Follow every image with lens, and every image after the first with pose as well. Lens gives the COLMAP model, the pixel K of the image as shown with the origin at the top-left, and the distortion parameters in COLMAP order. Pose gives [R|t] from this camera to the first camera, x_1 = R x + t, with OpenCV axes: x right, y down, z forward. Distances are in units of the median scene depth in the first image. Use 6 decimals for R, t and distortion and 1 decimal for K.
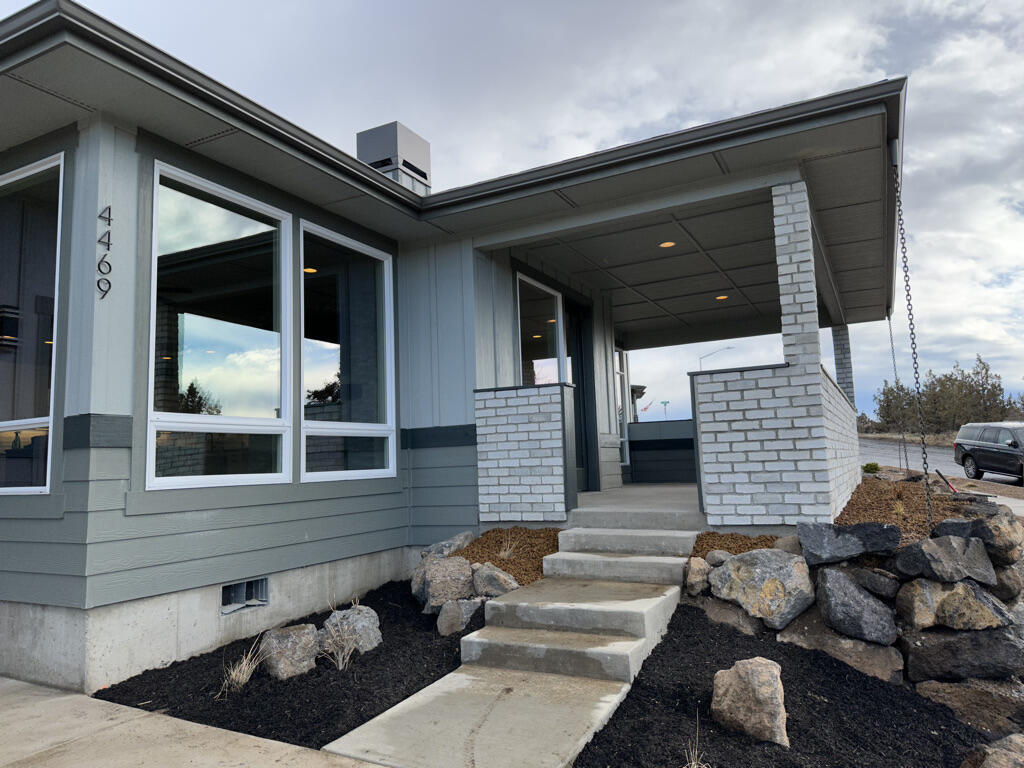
lens RADIAL K [[723.6, 0, 510.7], [0, 723.6, 384.1], [0, 0, 1]] dist [0.031923, -0.040960]
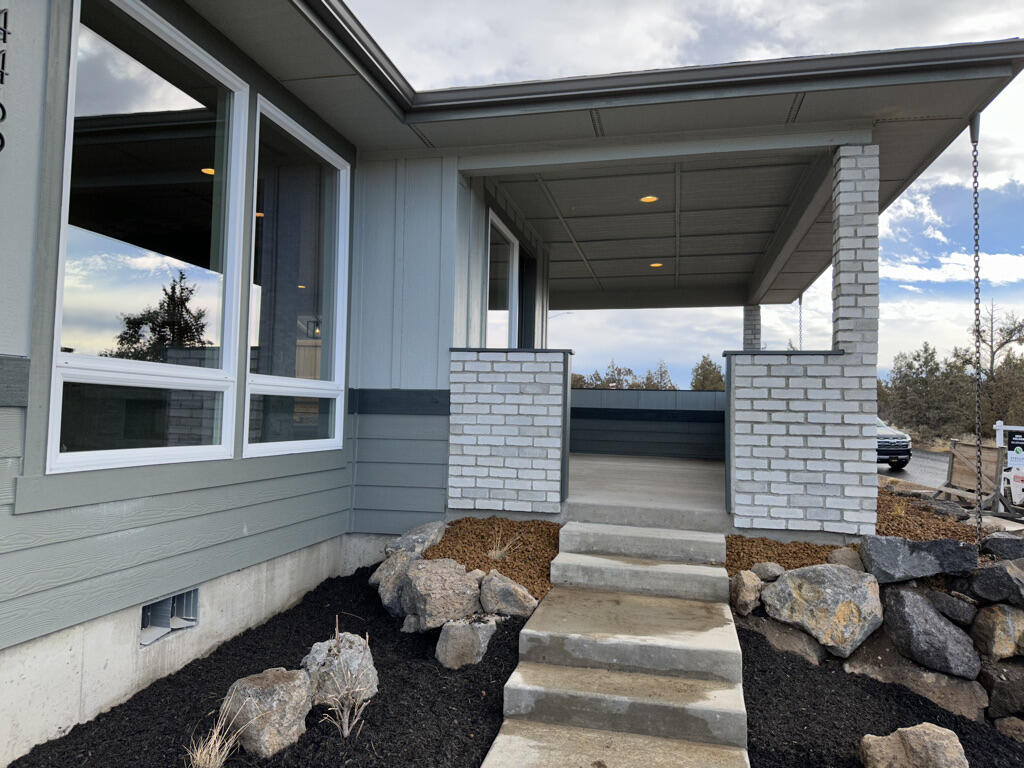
lens RADIAL K [[723.6, 0, 507.3], [0, 723.6, 384.7], [0, 0, 1]] dist [0.031923, -0.040960]
pose [[0.967778, 0.069179, 0.242115, -0.221622], [-0.085509, 0.994672, 0.057590, -0.003718], [-0.236841, -0.076437, 0.968537, 0.236867]]
